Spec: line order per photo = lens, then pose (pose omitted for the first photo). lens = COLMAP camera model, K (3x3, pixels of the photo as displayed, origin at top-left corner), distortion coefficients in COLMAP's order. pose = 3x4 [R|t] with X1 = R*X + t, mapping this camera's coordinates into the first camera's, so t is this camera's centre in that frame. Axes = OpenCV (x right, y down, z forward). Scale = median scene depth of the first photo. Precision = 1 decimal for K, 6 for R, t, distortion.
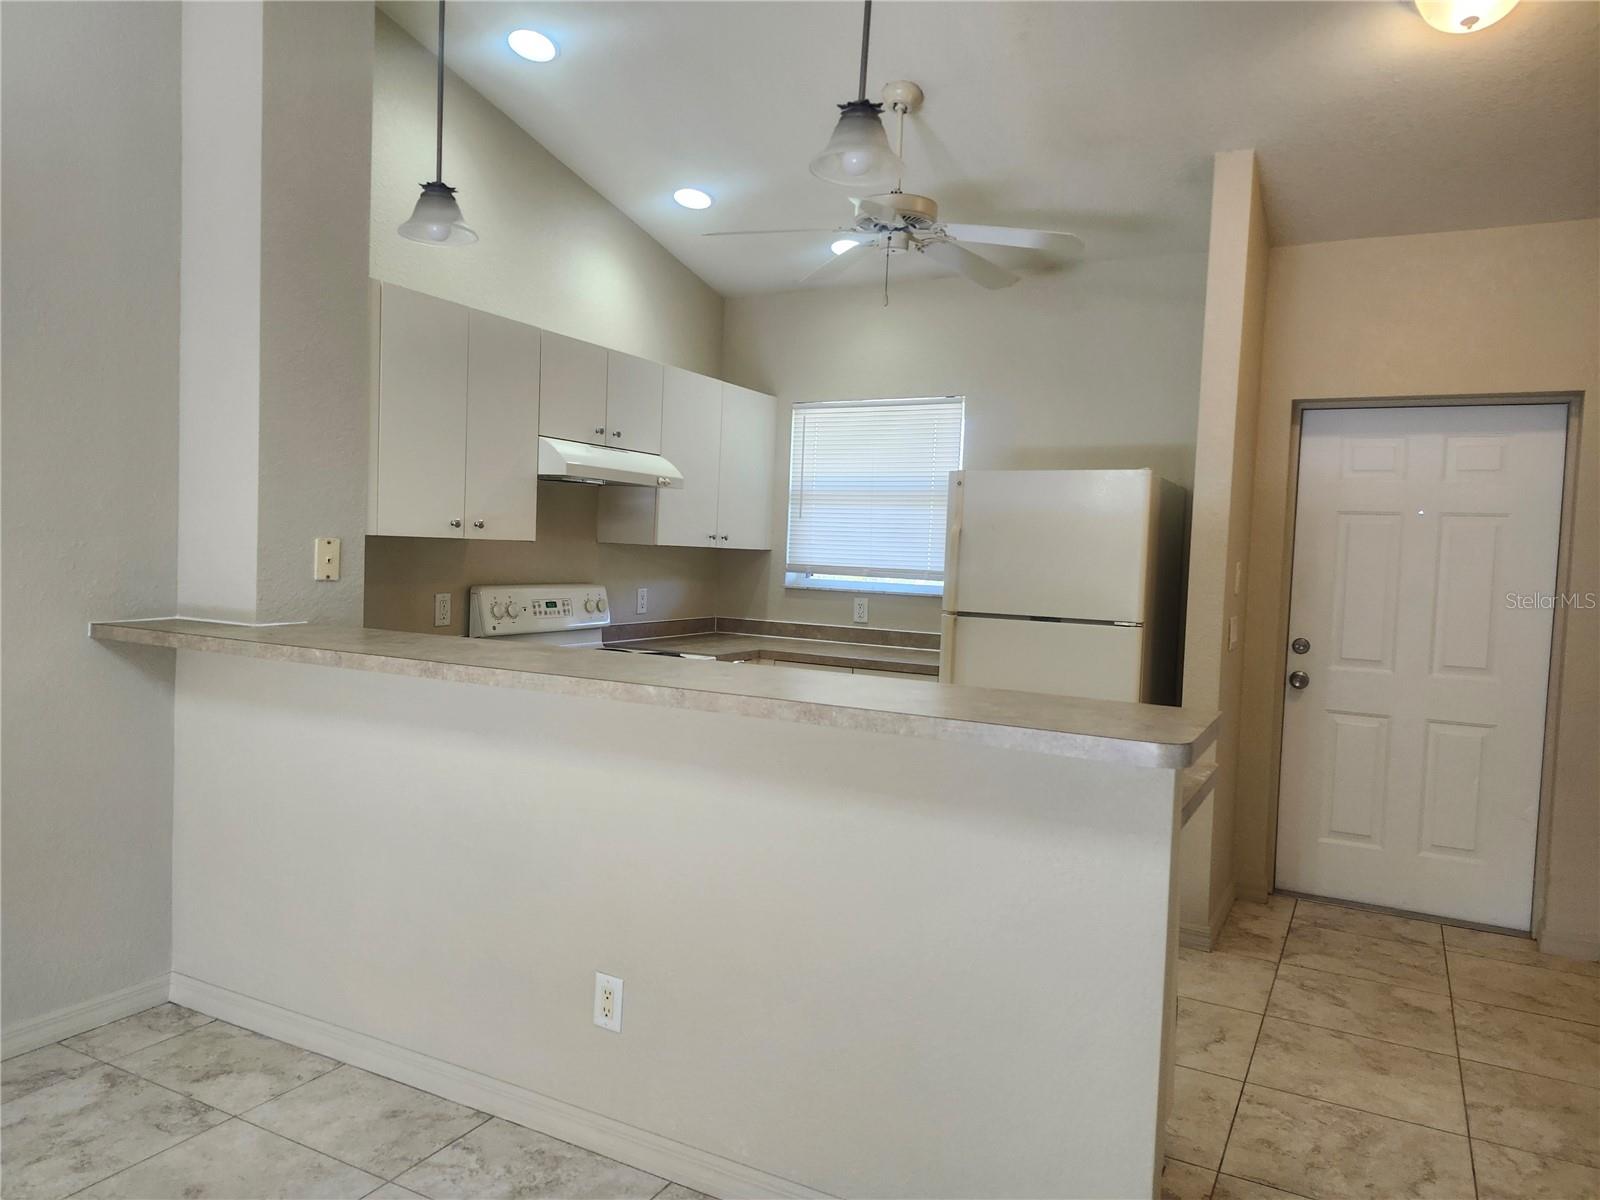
lens RADIAL K [[1114.8, 0, 789.6], [0, 1114.8, 590.2], [0, 0, 1]] dist [0.060287, -0.060881]
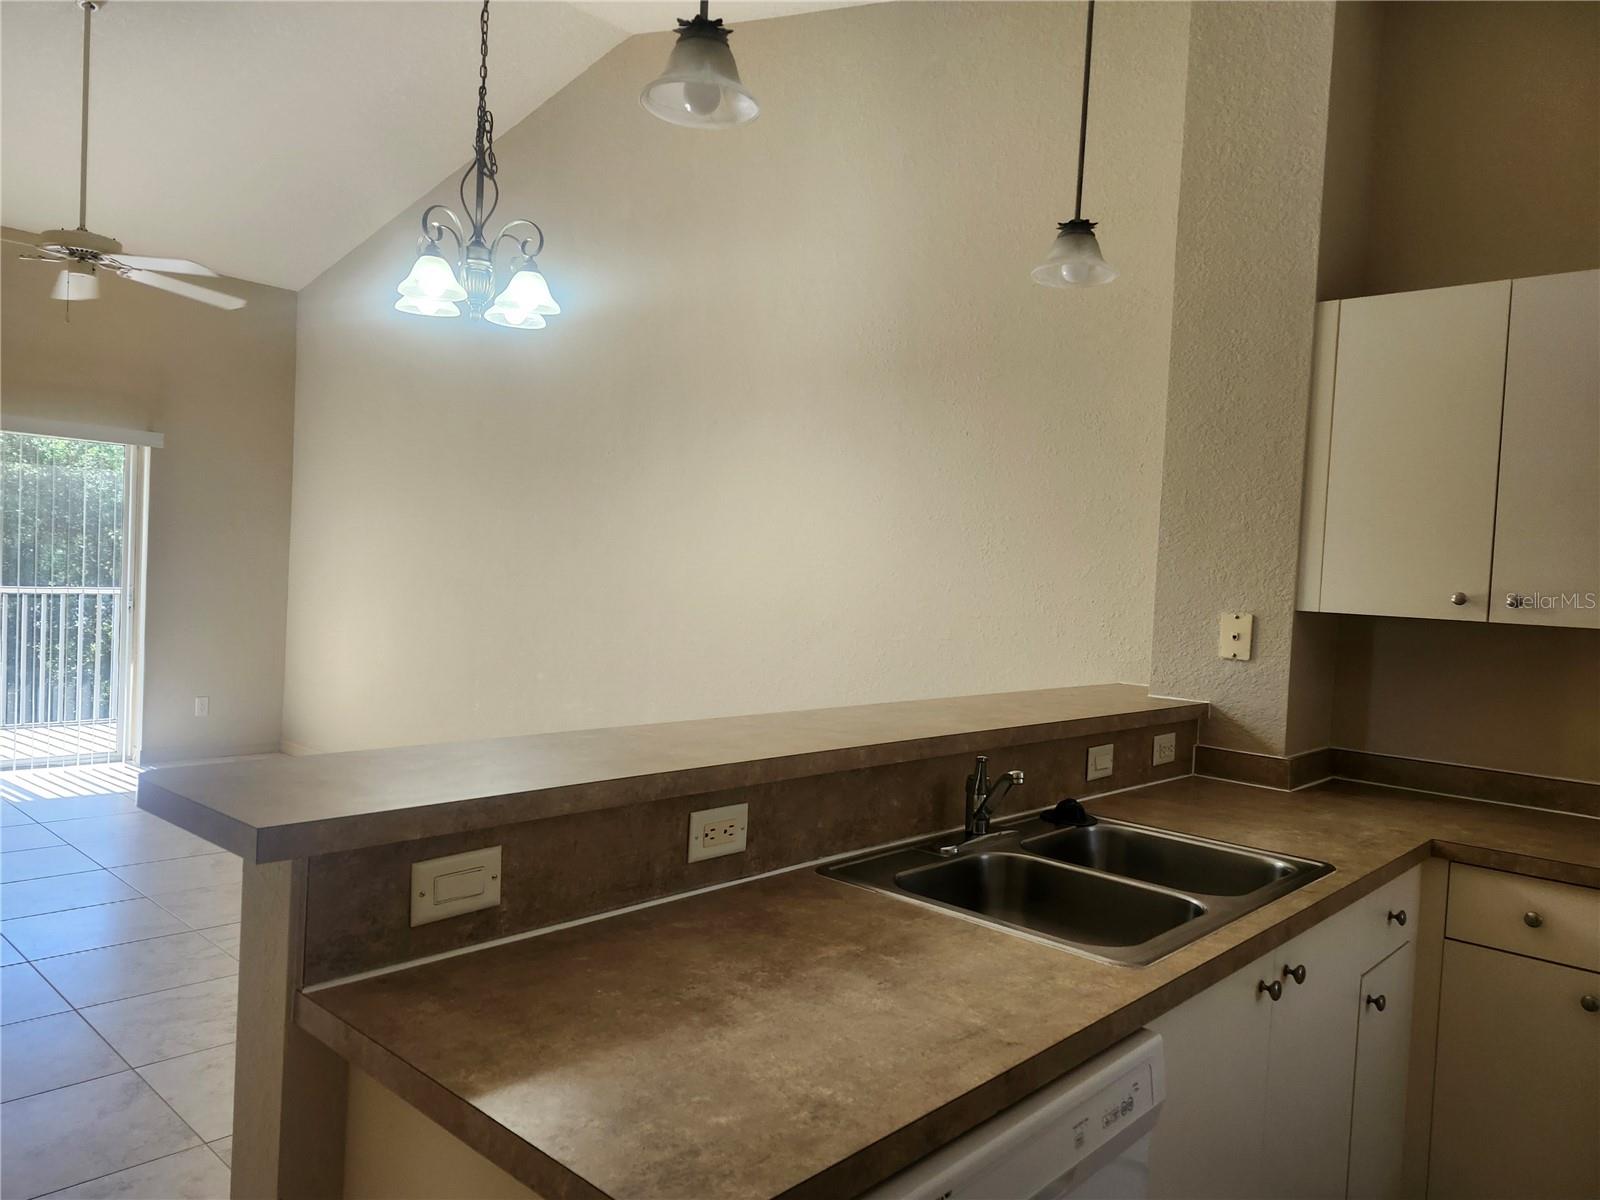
lens RADIAL K [[1114.8, 0, 784.9], [0, 1114.8, 608.5], [0, 0, 1]] dist [0.060287, -0.060881]
pose [[-0.262581, -0.012310, -0.964831, 0.556749], [-0.093572, 0.995531, 0.012764, -0.027447], [0.960362, 0.093632, -0.262559, 0.896284]]
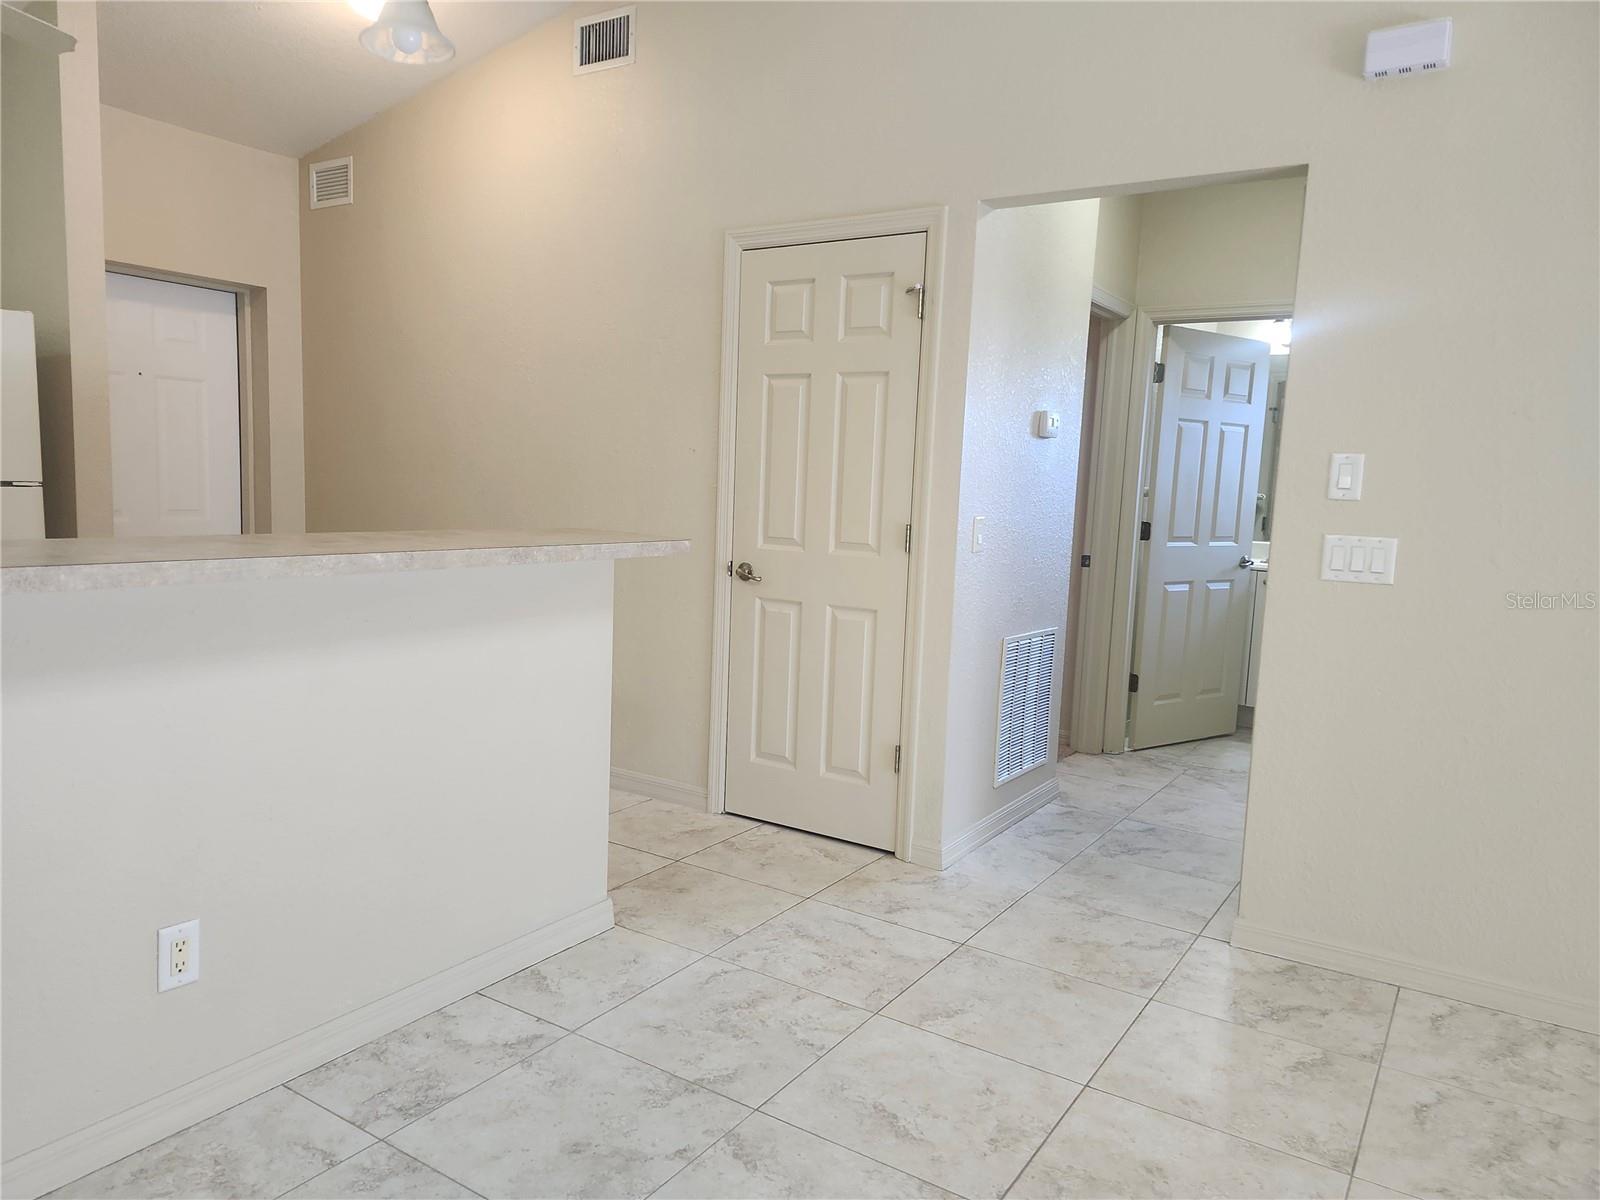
lens RADIAL K [[1114.8, 0, 796.9], [0, 1114.8, 600.7], [0, 0, 1]] dist [0.060287, -0.060881]
pose [[0.088854, -0.149623, 0.984743, -0.723438], [-0.000164, 0.988651, 0.150232, -0.022962], [-0.996045, -0.013510, 0.087821, 0.359309]]
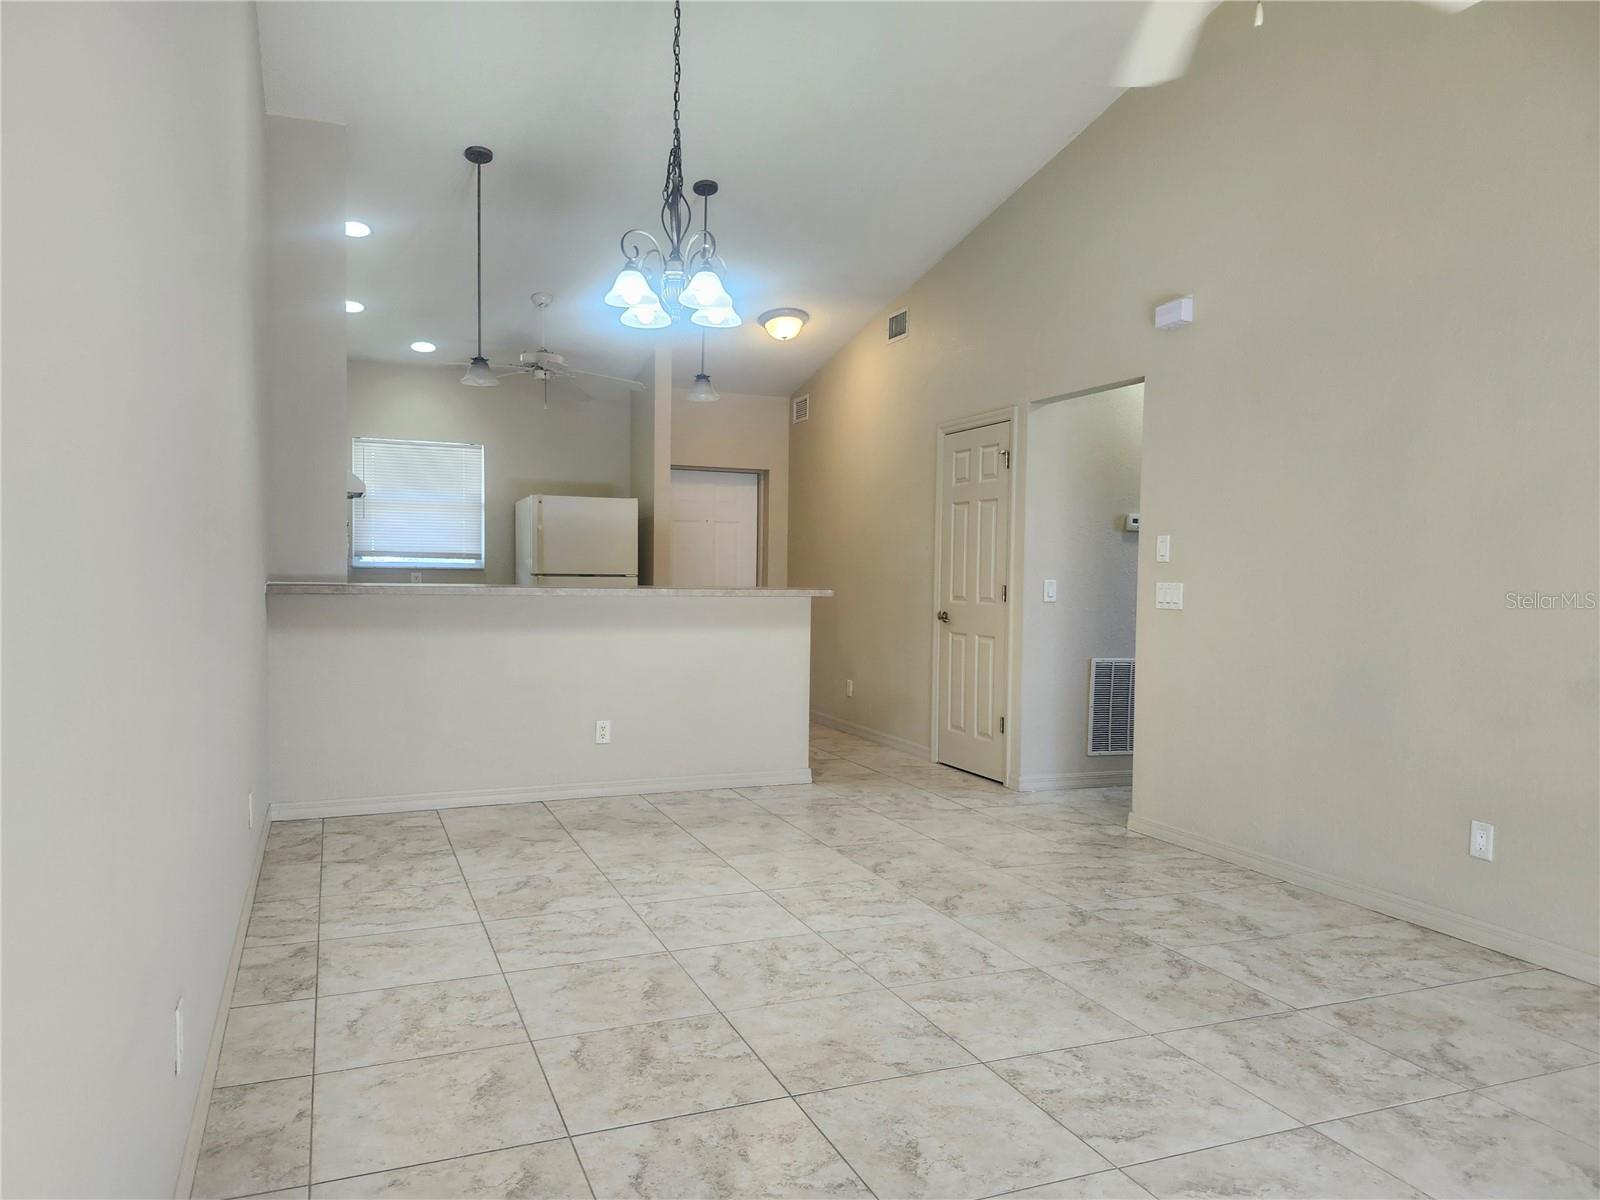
lens RADIAL K [[1114.8, 0, 808.0], [0, 1114.8, 604.4], [0, 0, 1]] dist [0.060287, -0.060881]
pose [[0.629307, -0.051184, 0.775470, -1.326643], [0.033838, 0.998687, 0.038458, 0.018169], [-0.776420, 0.002039, 0.630212, -0.637500]]
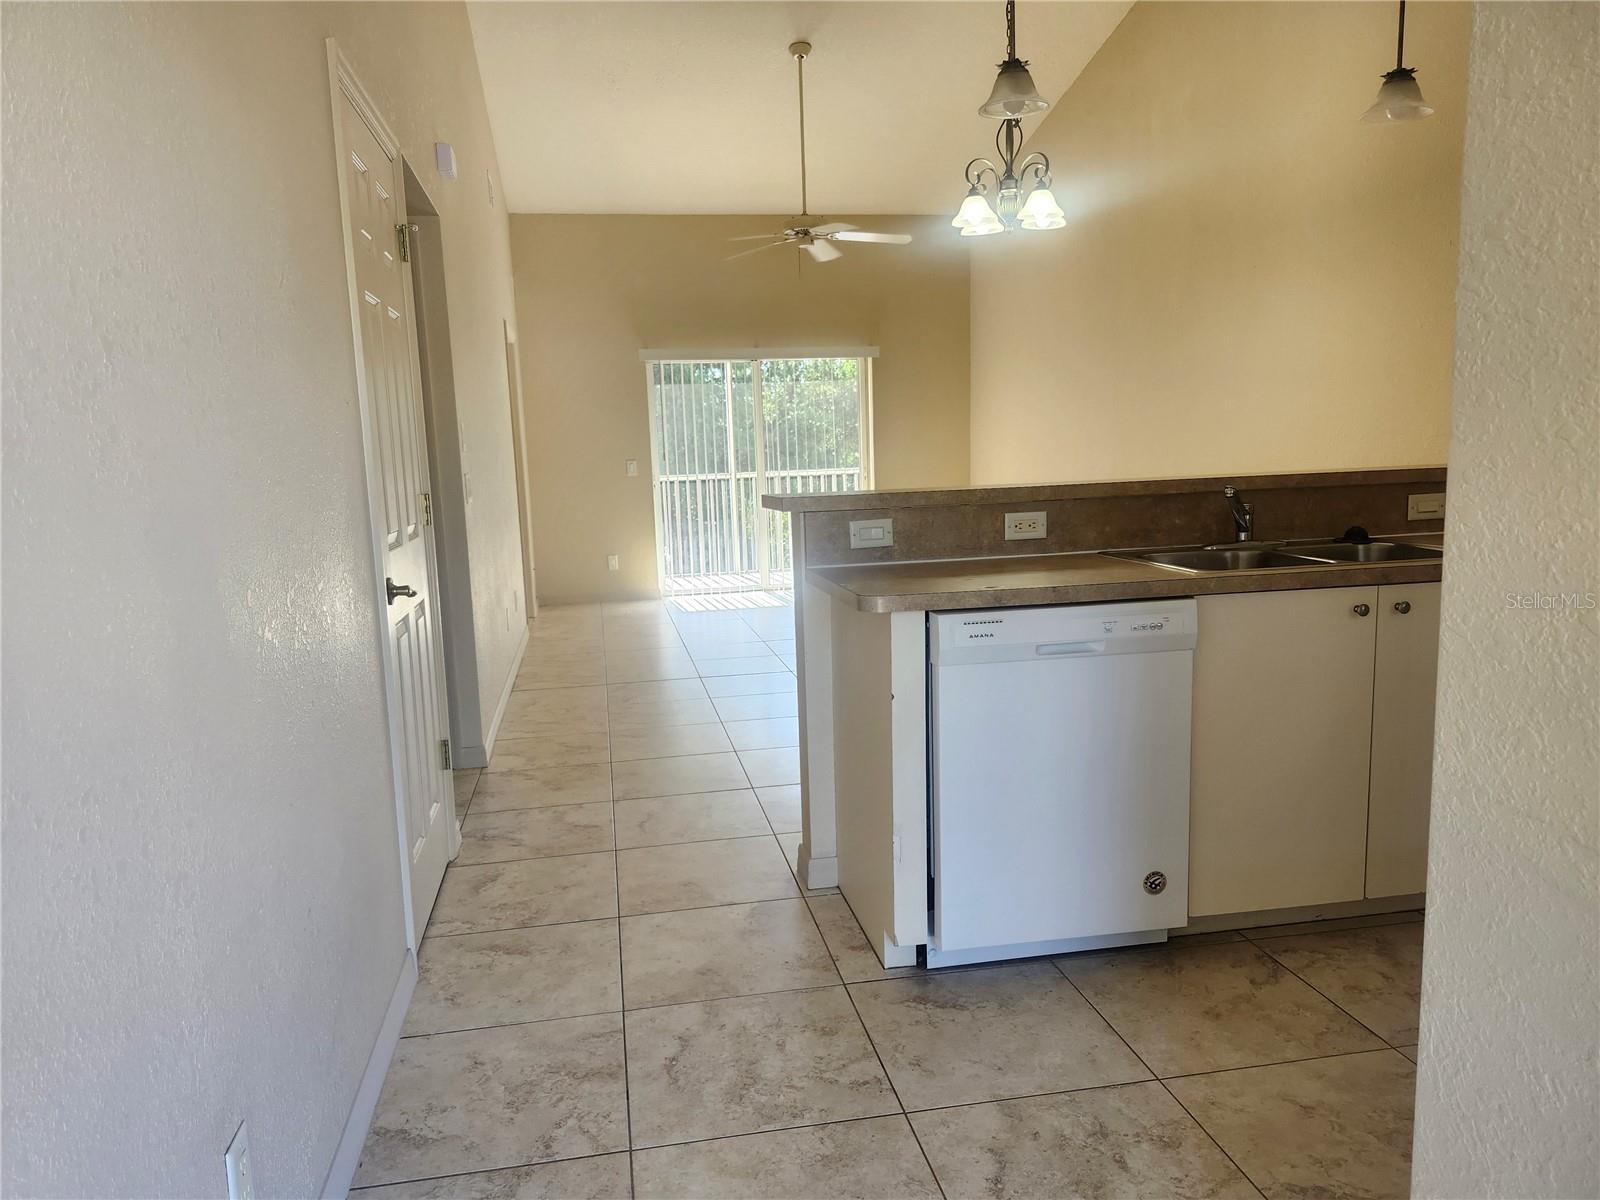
lens RADIAL K [[1114.8, 0, 781.2], [0, 1114.8, 614.4], [0, 0, 1]] dist [0.060287, -0.060881]
pose [[-0.792728, 0.085747, -0.603515, 0.809494], [-0.012798, 0.987498, 0.157114, 0.014542], [0.609441, 0.132273, -0.781720, 1.372509]]
